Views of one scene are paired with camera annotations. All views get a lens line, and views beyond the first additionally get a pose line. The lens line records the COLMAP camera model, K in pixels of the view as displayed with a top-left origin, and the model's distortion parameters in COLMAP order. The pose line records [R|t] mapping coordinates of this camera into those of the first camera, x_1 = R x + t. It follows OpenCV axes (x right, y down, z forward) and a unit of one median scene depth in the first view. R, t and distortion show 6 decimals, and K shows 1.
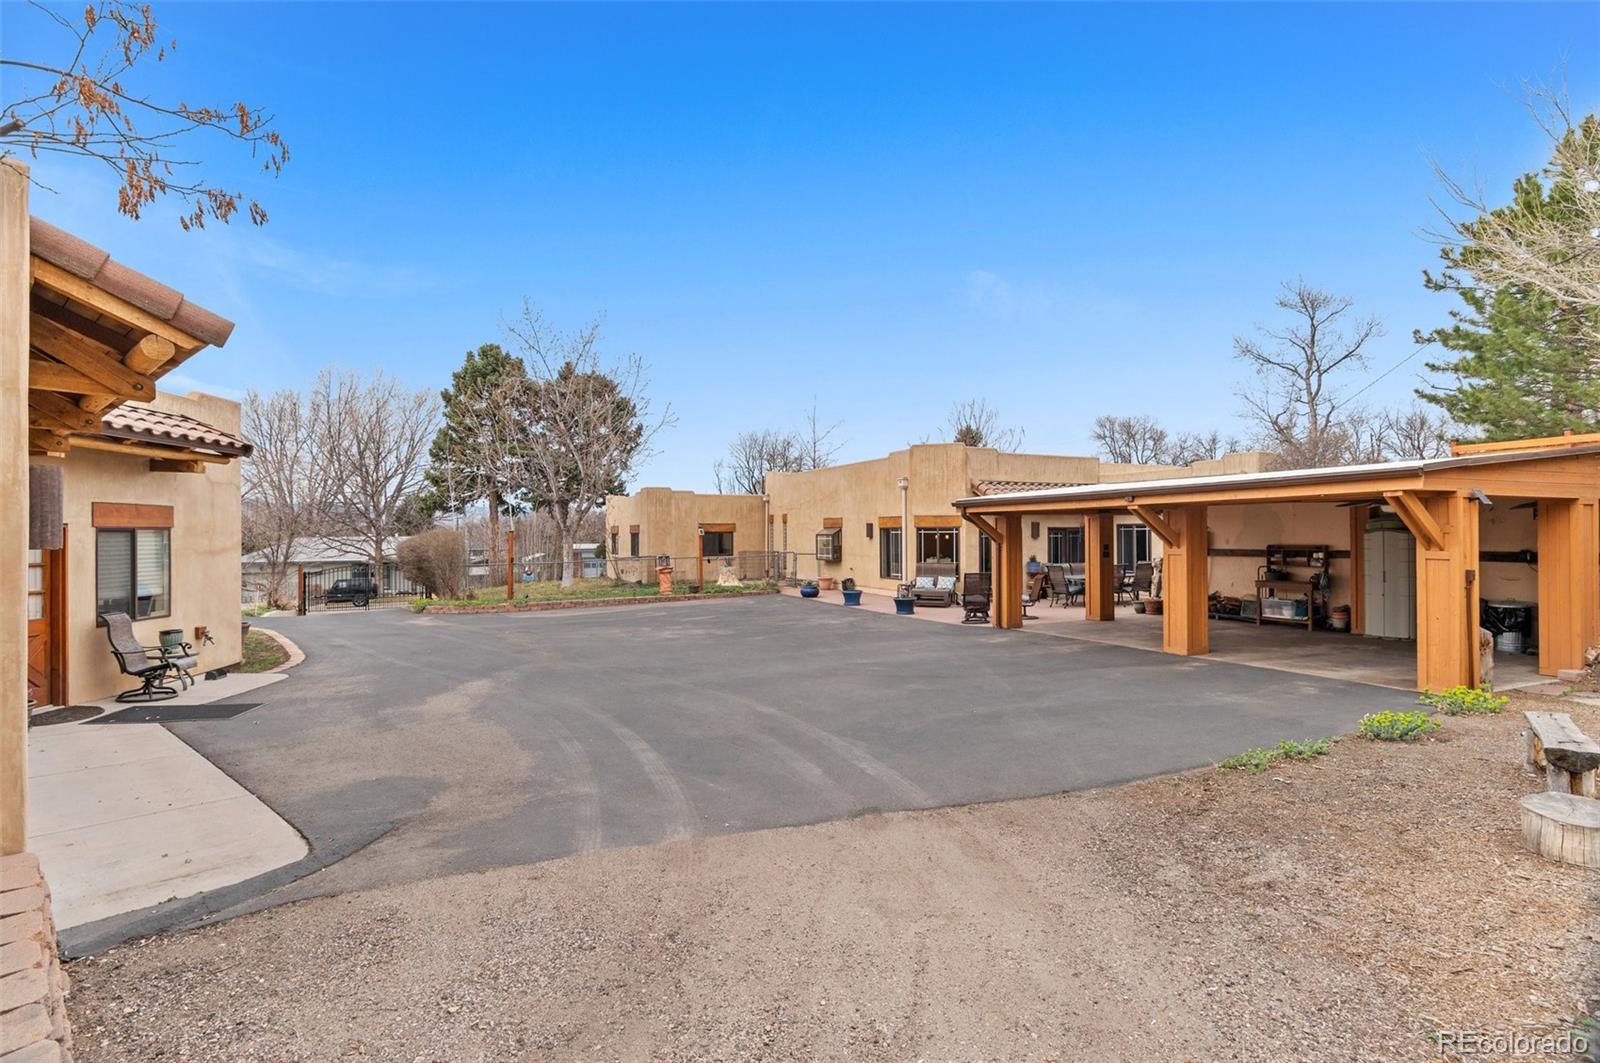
lens RADIAL K [[784.0, 0, 799.9], [0, 784.0, 535.9], [0, 0, 1]] dist [-0.003278, 0.000140]
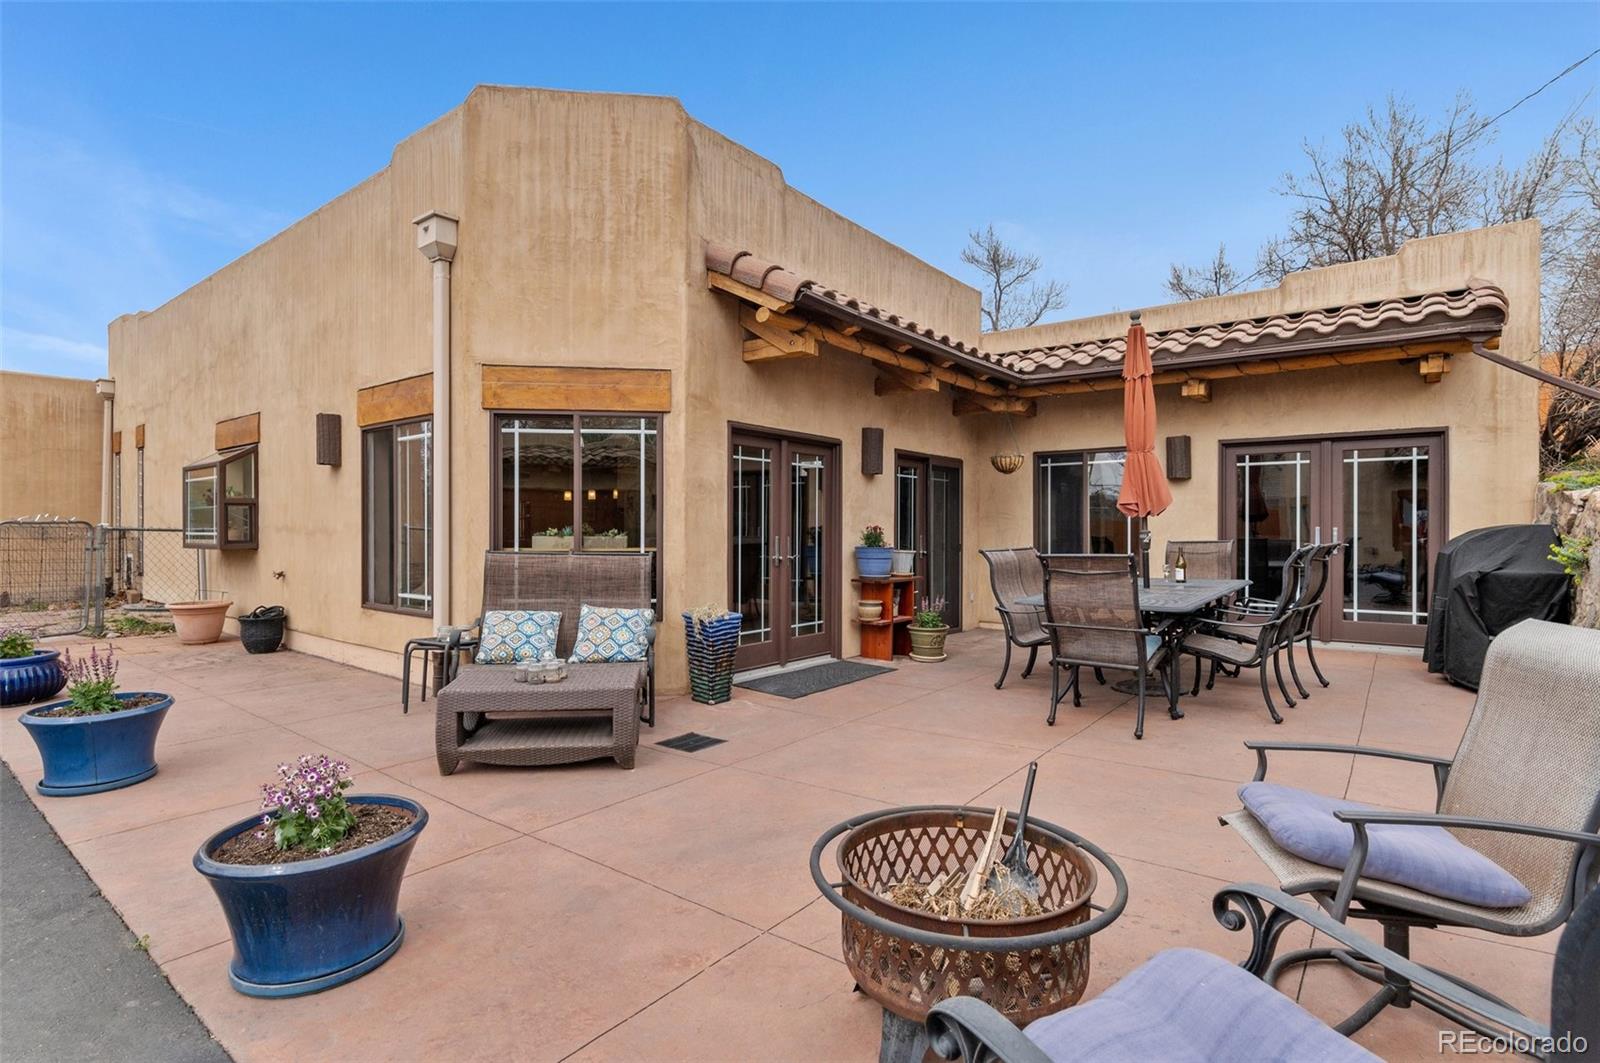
lens RADIAL K [[784.0, 0, 799.9], [0, 784.0, 535.9], [0, 0, 1]] dist [-0.003278, 0.000140]
pose [[0.892333, 0.004623, 0.451354, 0.123651], [-0.007064, 0.999968, 0.003723, 0.027880], [-0.451322, -0.006511, 0.892337, 0.729801]]
